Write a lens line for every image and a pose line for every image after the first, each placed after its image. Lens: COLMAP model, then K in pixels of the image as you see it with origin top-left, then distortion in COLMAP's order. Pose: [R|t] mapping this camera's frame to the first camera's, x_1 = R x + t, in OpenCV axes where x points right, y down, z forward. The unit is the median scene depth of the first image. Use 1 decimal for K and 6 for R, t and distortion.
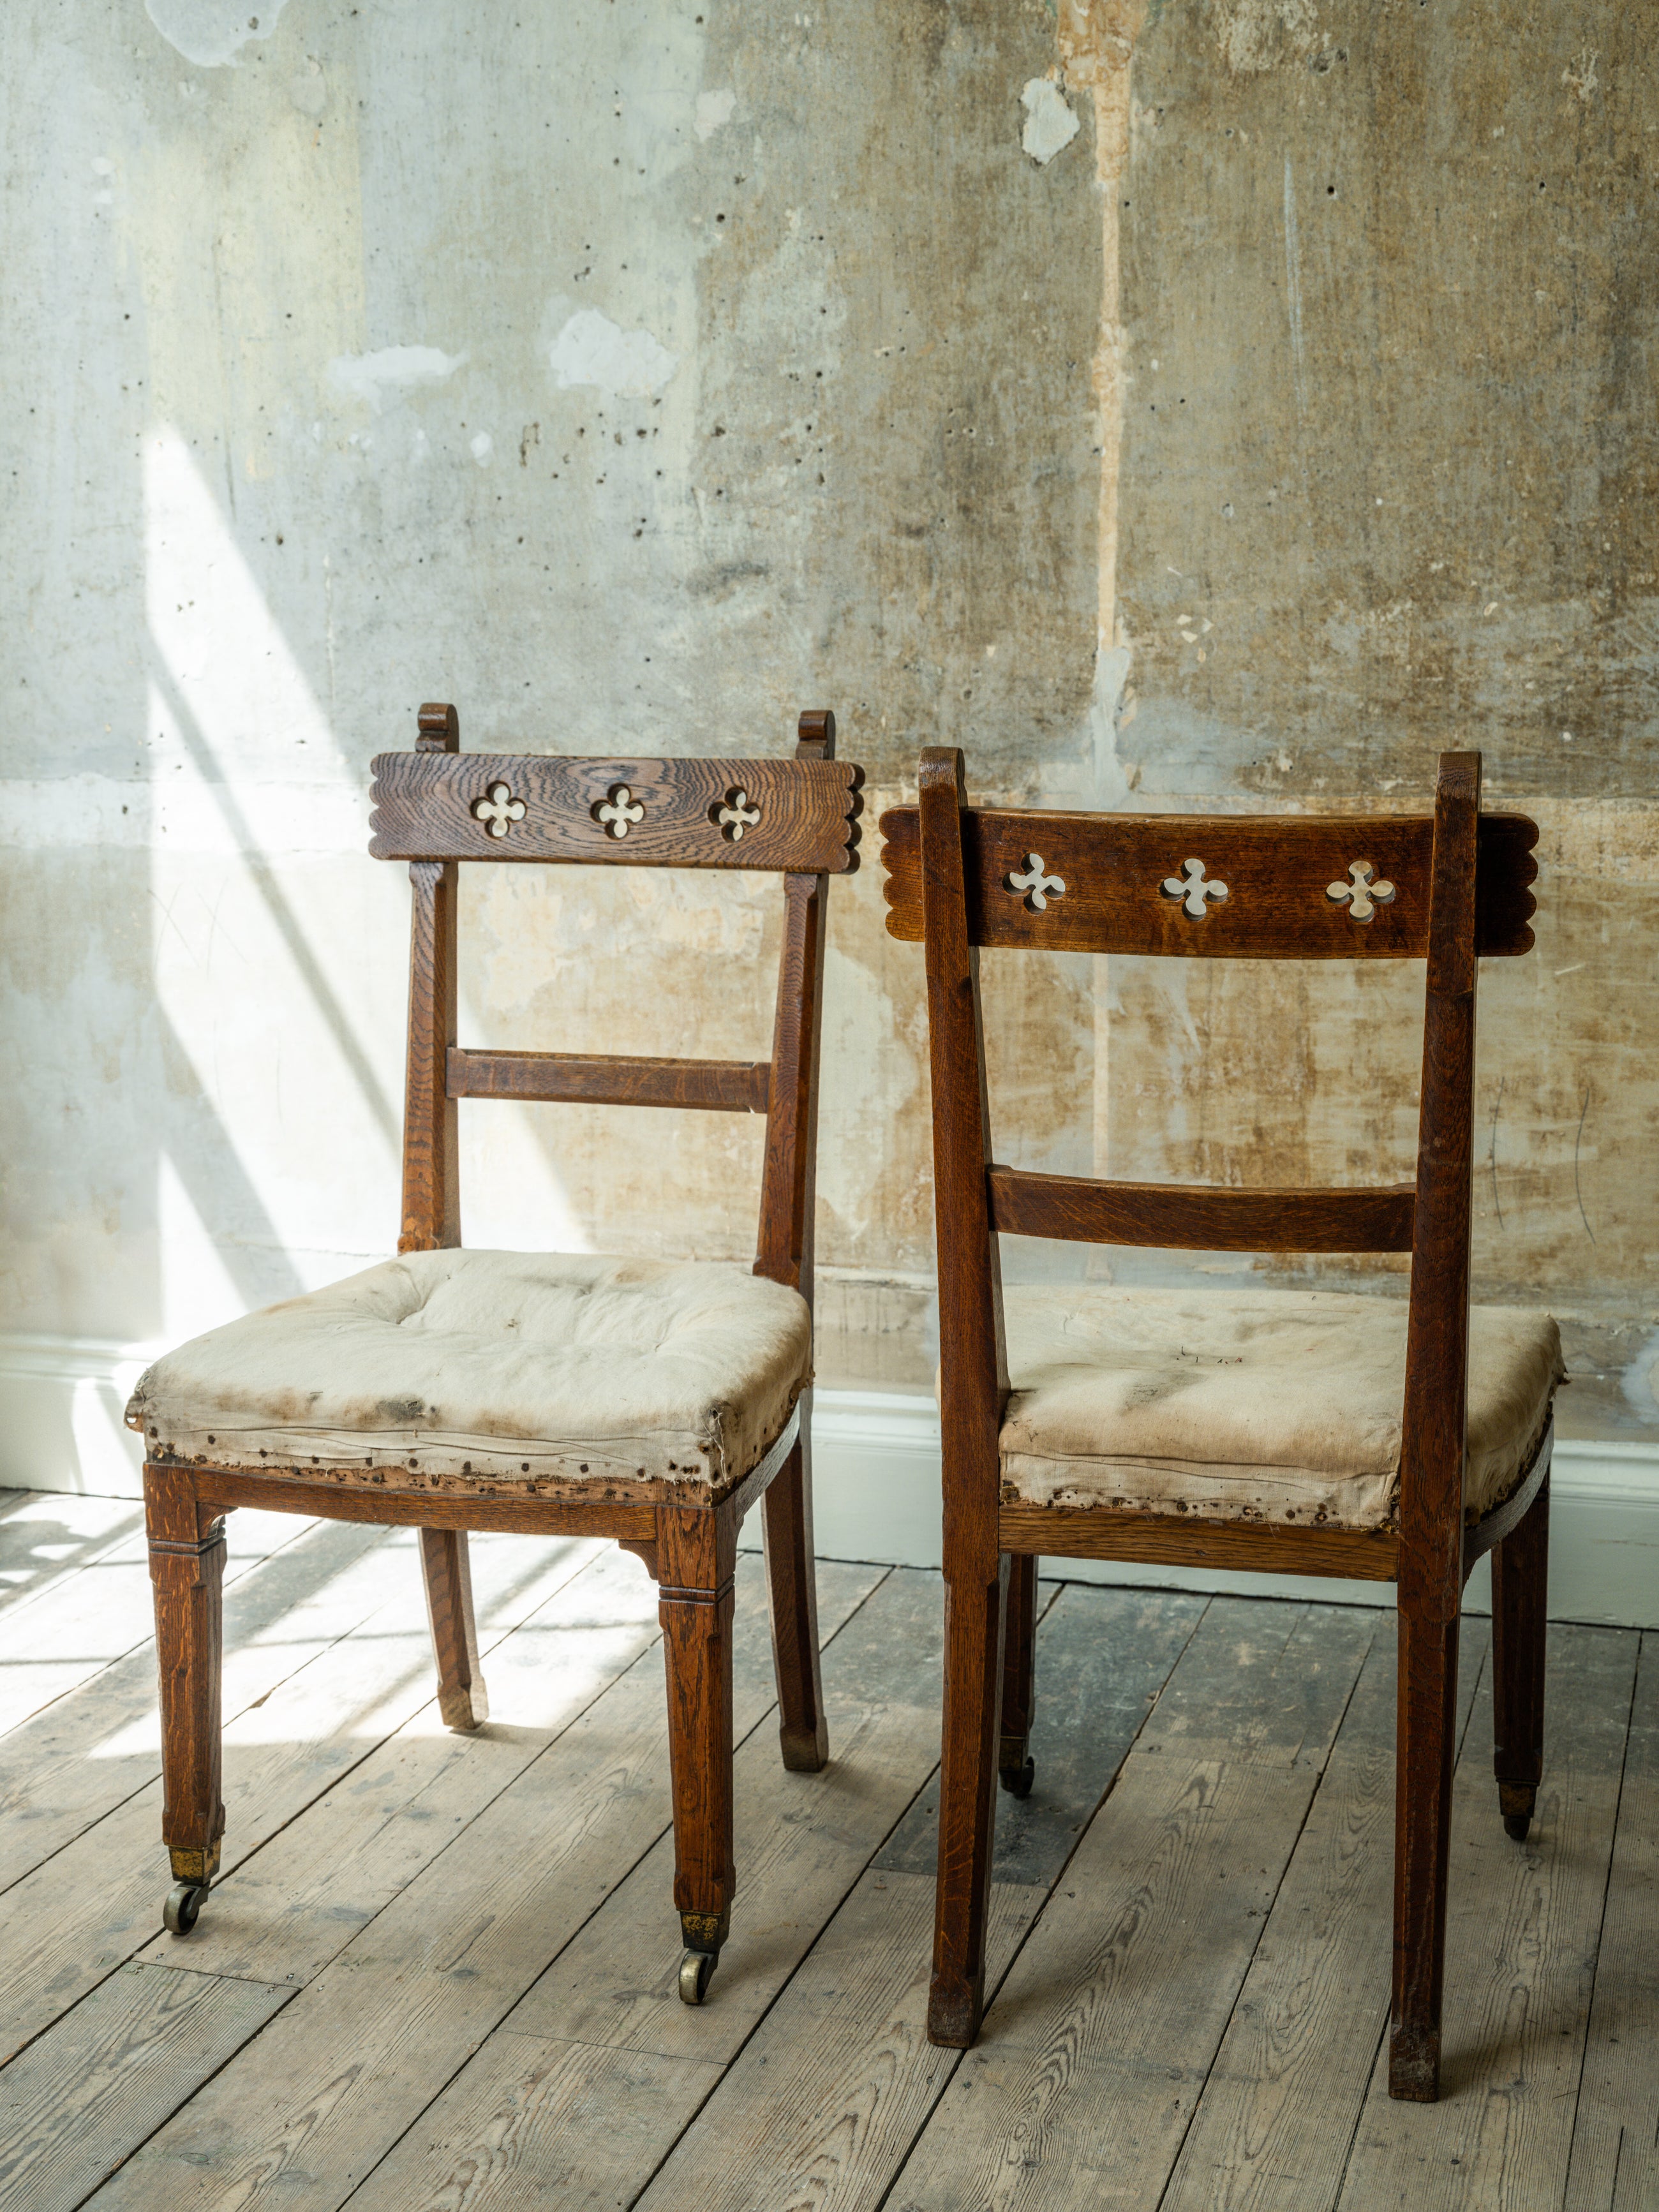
lens RADIAL K [[3126.2, 0, 831.5], [0, 3126.2, 1107.9], [0, 0, 1]] dist [-0.003259, -0.027826]
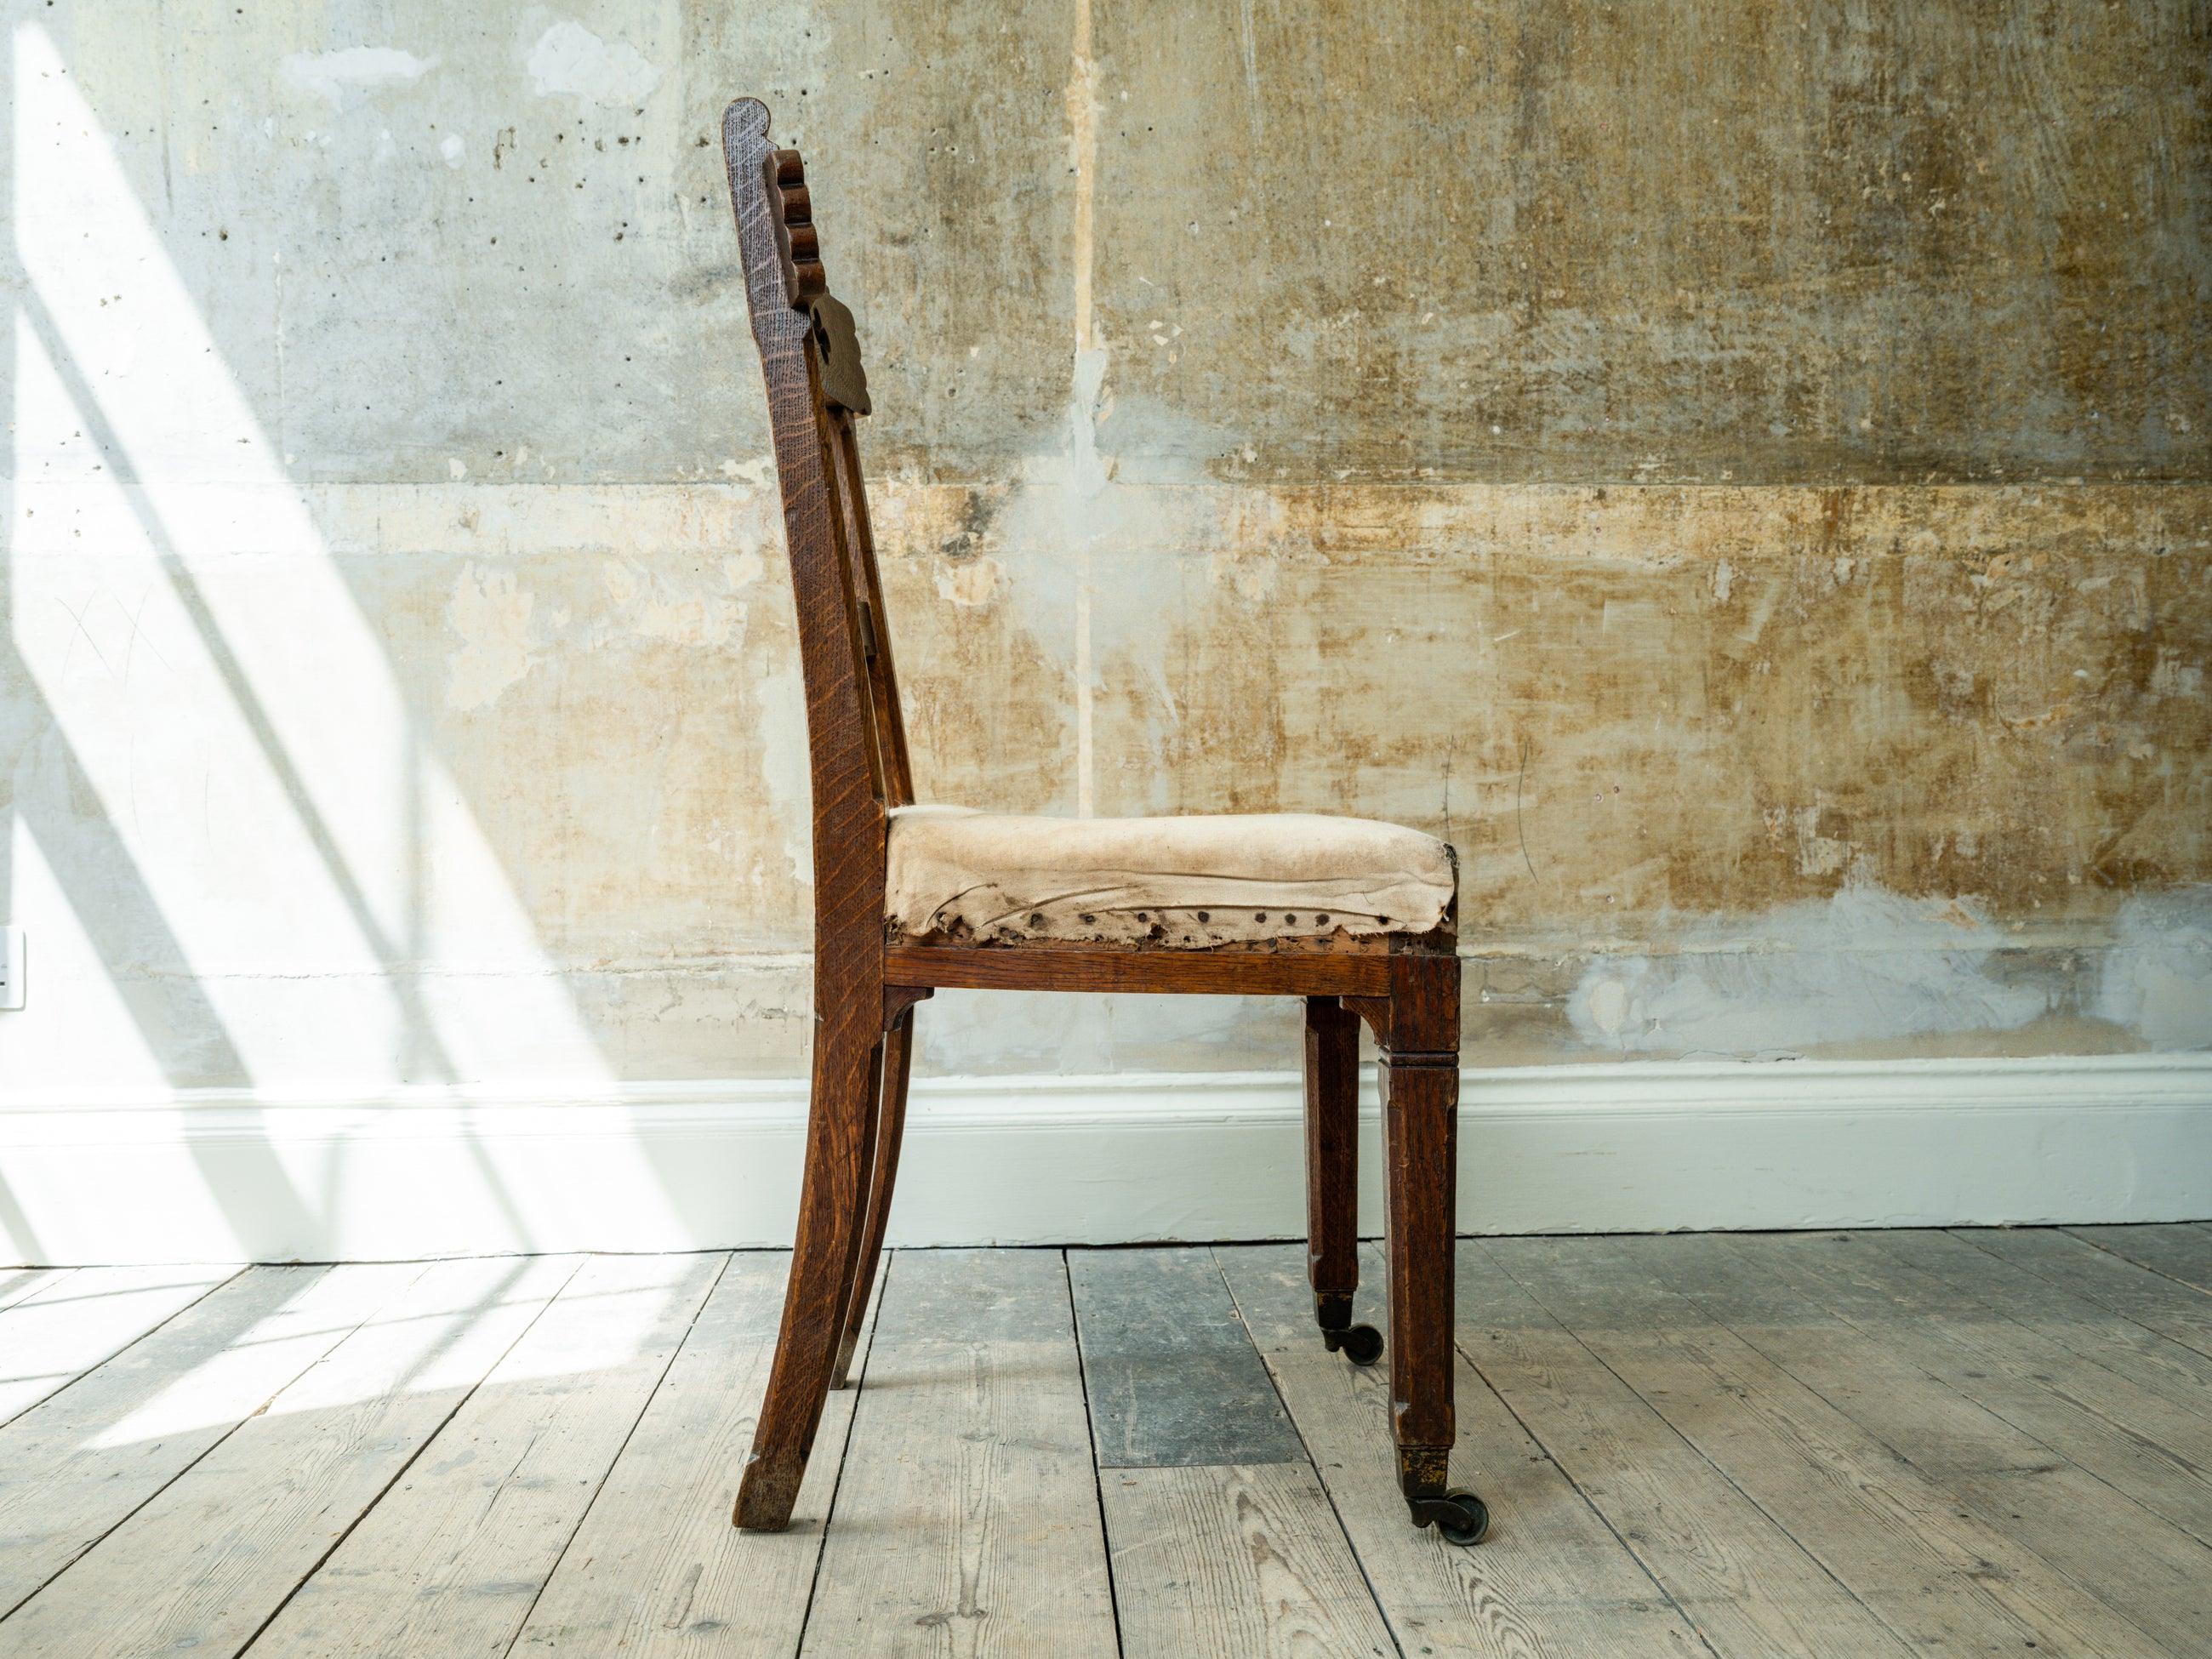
lens RADIAL K [[2115.1, 0, 1111.1], [0, 2115.1, 827.8], [0, 0, 1]] dist [-0.003846, 0.059985]
pose [[0.939208, -0.001972, 0.343344, -0.155640], [0.059102, 0.985986, -0.156007, 0.131270], [-0.338225, 0.166815, 0.926162, 0.347852]]
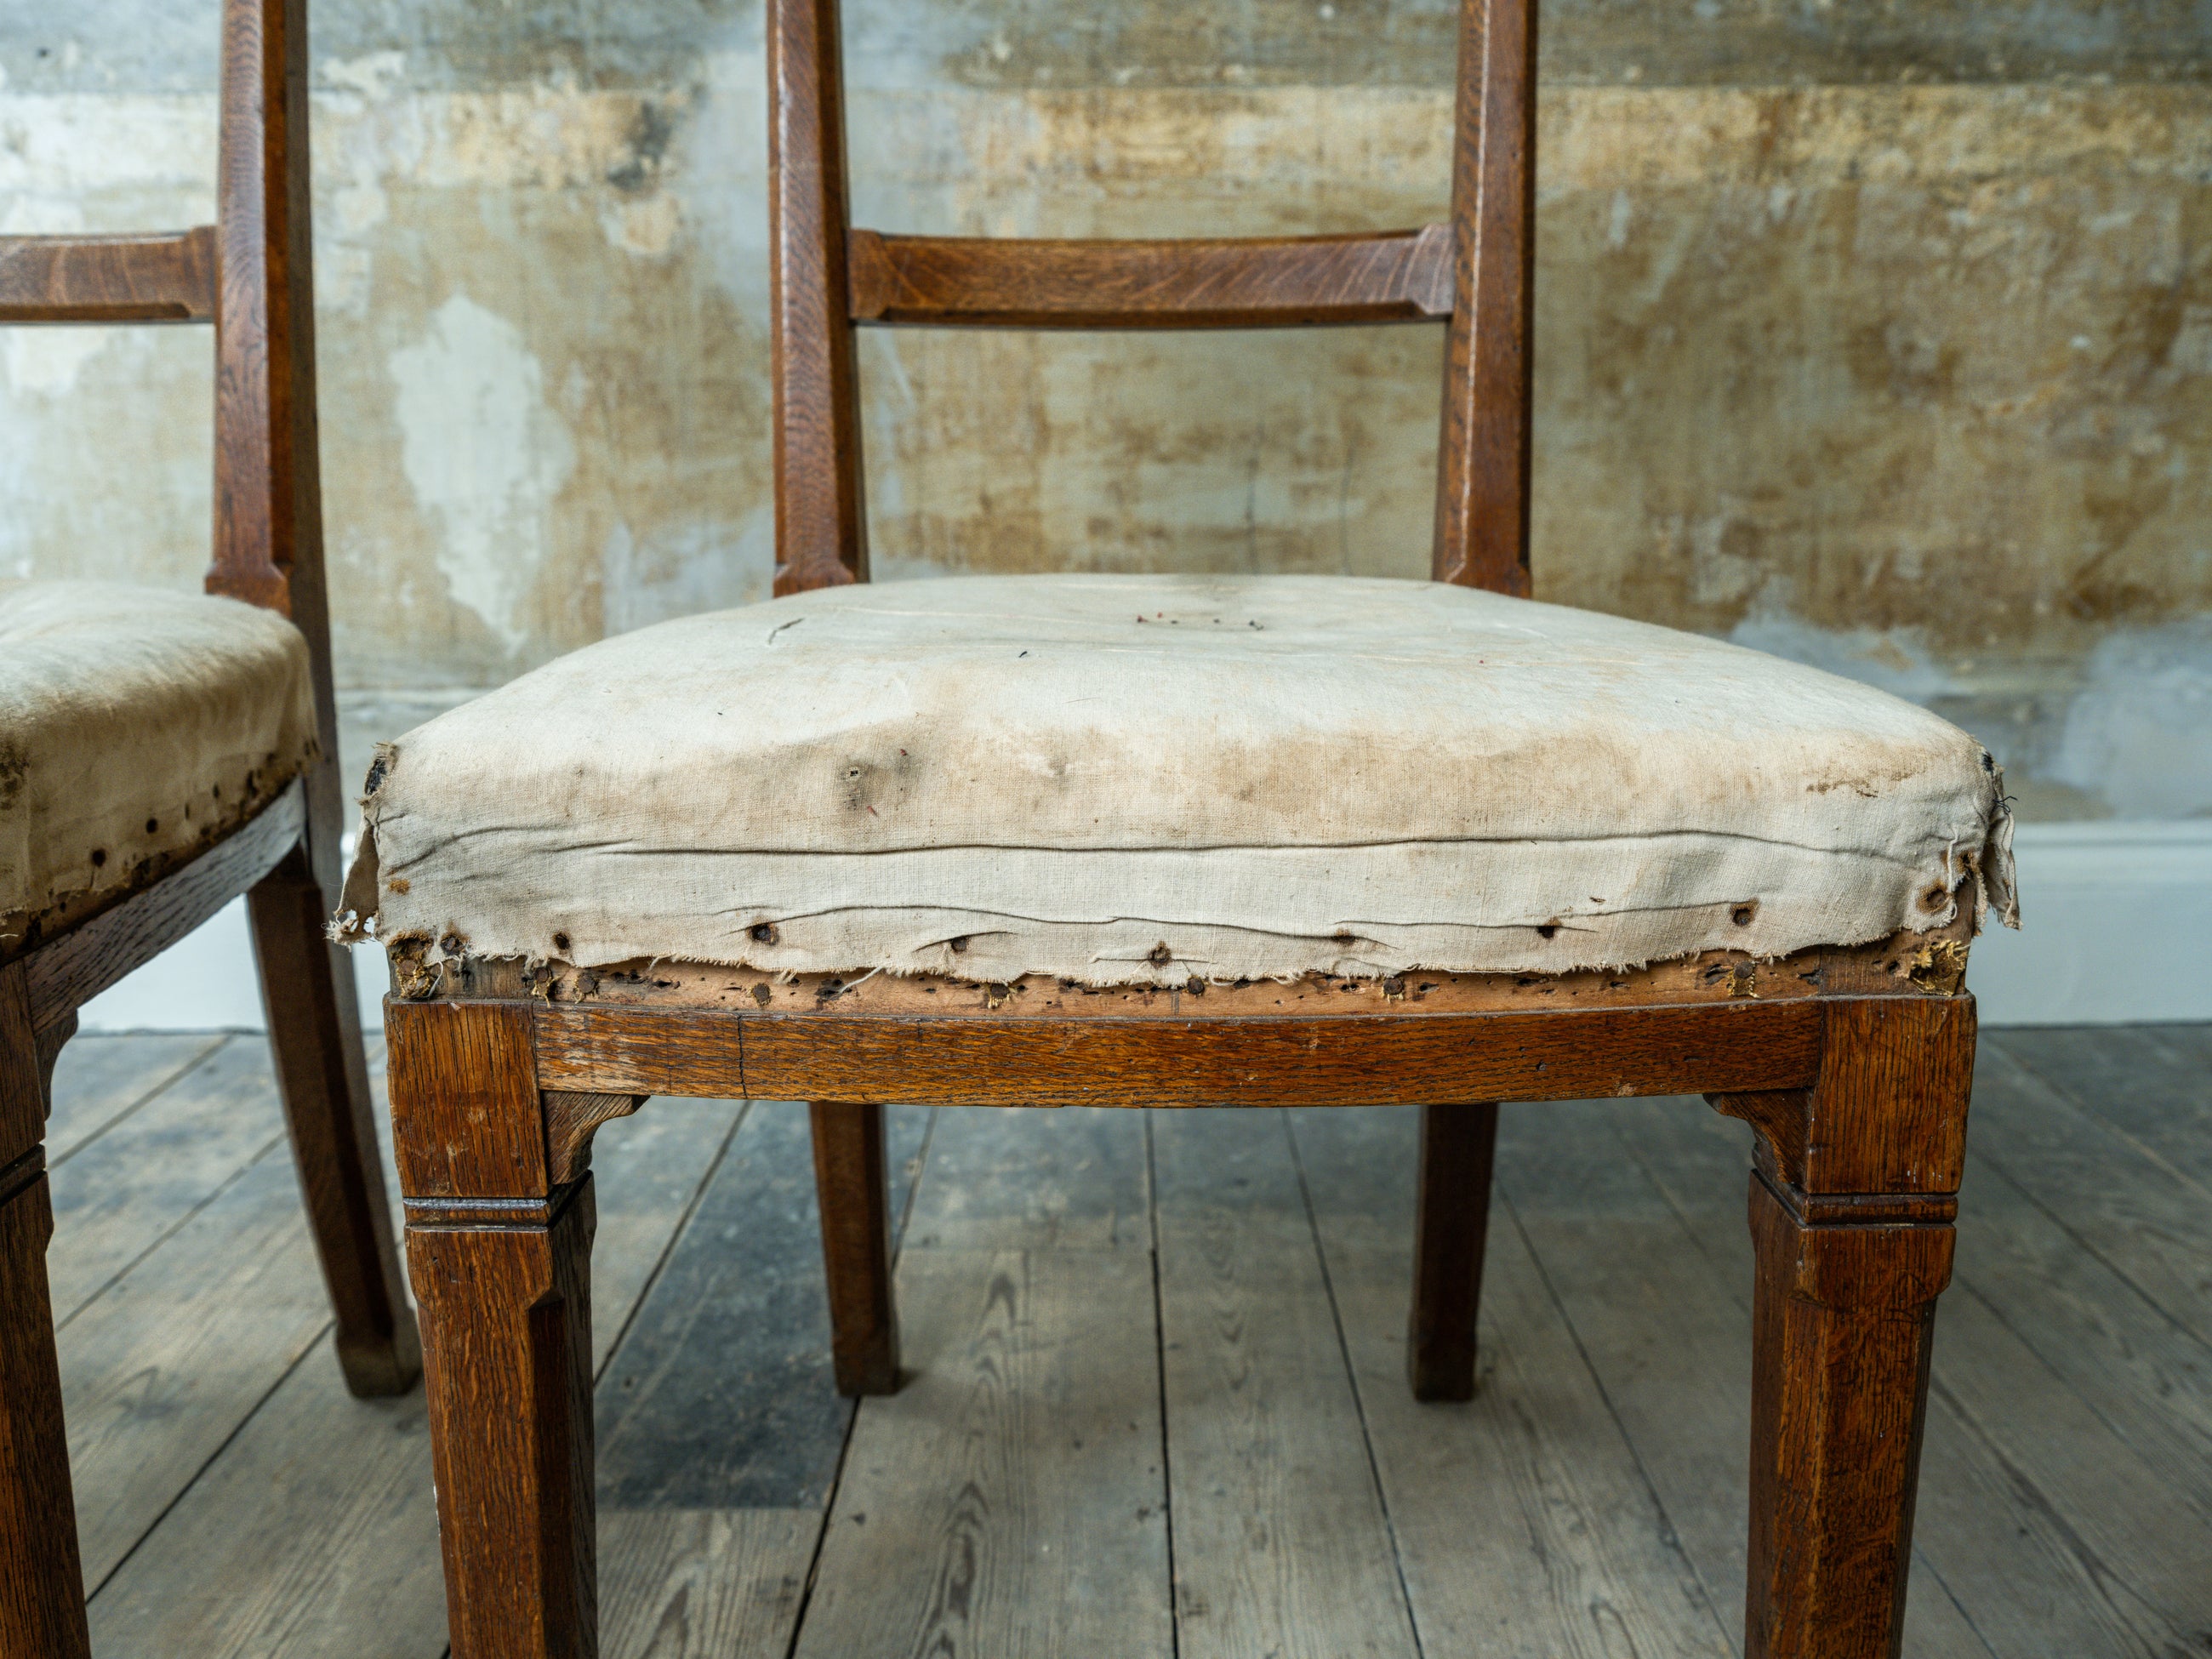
lens RADIAL K [[1802.1, 0, 1098.2], [0, 1802.1, 826.6], [0, 0, 1]] dist [-0.023440, 0.046375]
pose [[0.958991, -0.055216, 0.278005, 0.023044], [0.044715, 0.998031, 0.043980, 0.078896], [-0.279886, -0.029746, 0.959572, 0.517076]]
